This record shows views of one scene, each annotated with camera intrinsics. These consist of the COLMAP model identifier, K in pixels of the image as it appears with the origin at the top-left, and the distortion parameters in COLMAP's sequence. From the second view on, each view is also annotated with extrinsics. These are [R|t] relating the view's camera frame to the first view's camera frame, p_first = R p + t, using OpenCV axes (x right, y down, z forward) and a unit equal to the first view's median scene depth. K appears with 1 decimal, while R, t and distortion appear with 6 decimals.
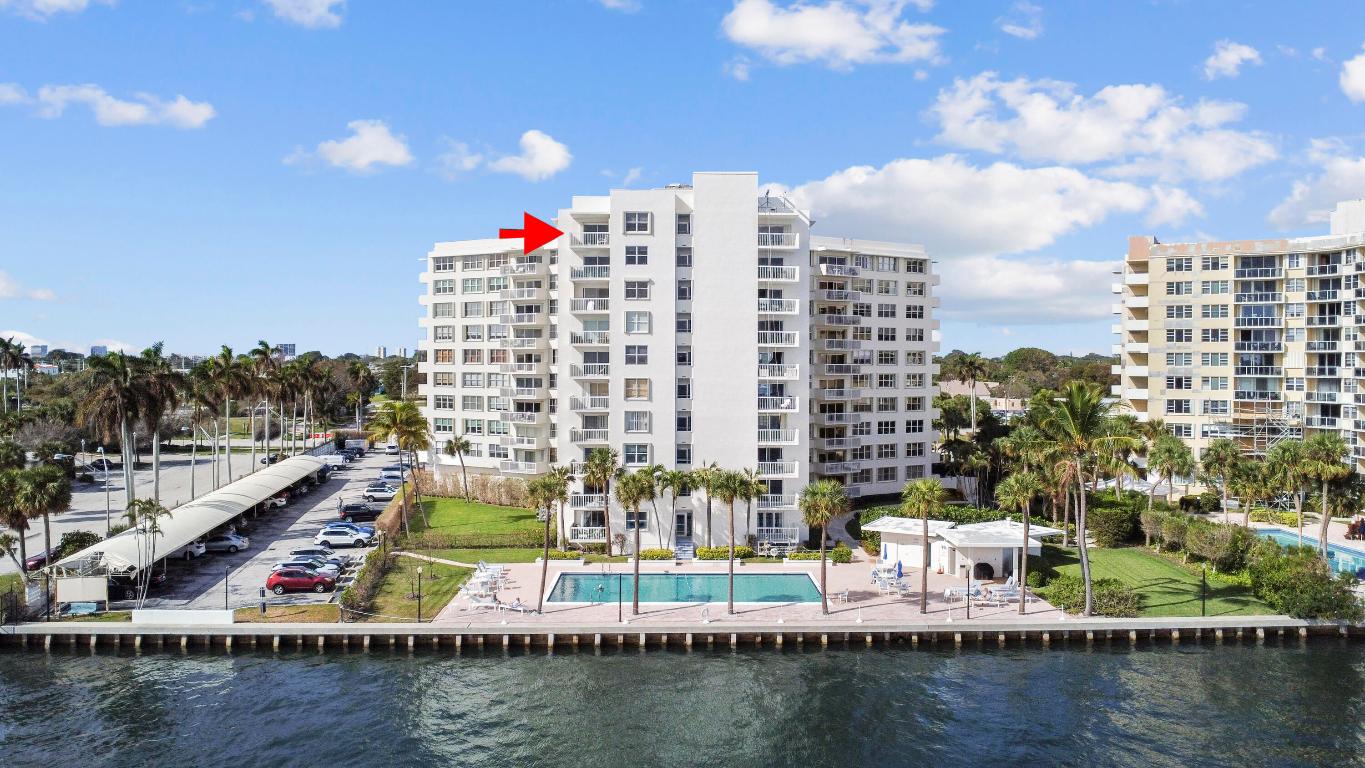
lens RADIAL K [[989.0, 0, 681.4], [0, 989.0, 360.1], [0, 0, 1]] dist [-0.005458, -0.051755]
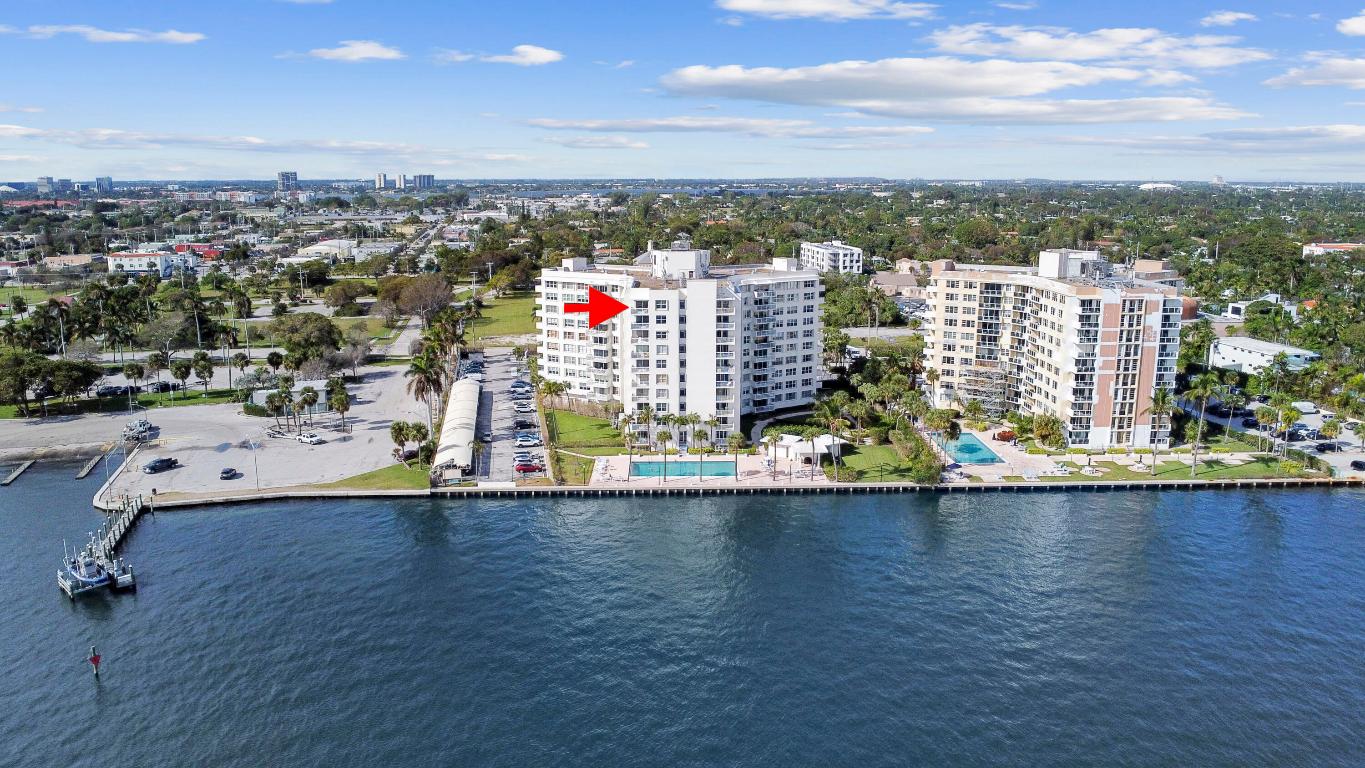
lens RADIAL K [[989.0, 0, 681.4], [0, 989.0, 360.1], [0, 0, 1]] dist [-0.005458, -0.051755]
pose [[0.999993, -0.003502, 0.001387, -0.003420], [0.003191, 0.983345, 0.181723, -0.411736], [-0.002000, -0.181717, 0.983349, -1.168424]]
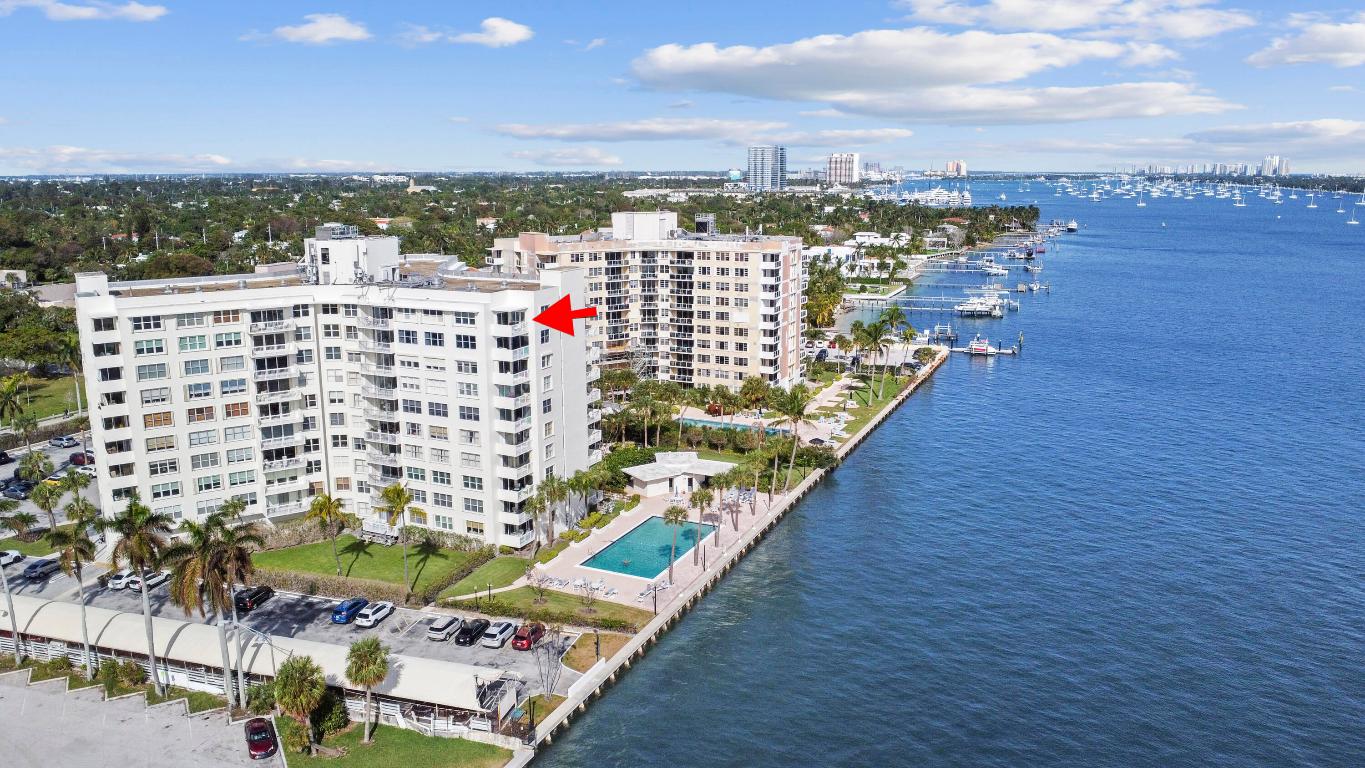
lens RADIAL K [[1011.0, 0, 652.2], [0, 1011.0, 386.0], [0, 0, 1]] dist [-0.005955, -0.051615]
pose [[0.461555, -0.193003, 0.865862, -1.198242], [0.008095, 0.976922, 0.213444, -0.333901], [-0.887075, -0.091507, 0.452465, 0.220647]]
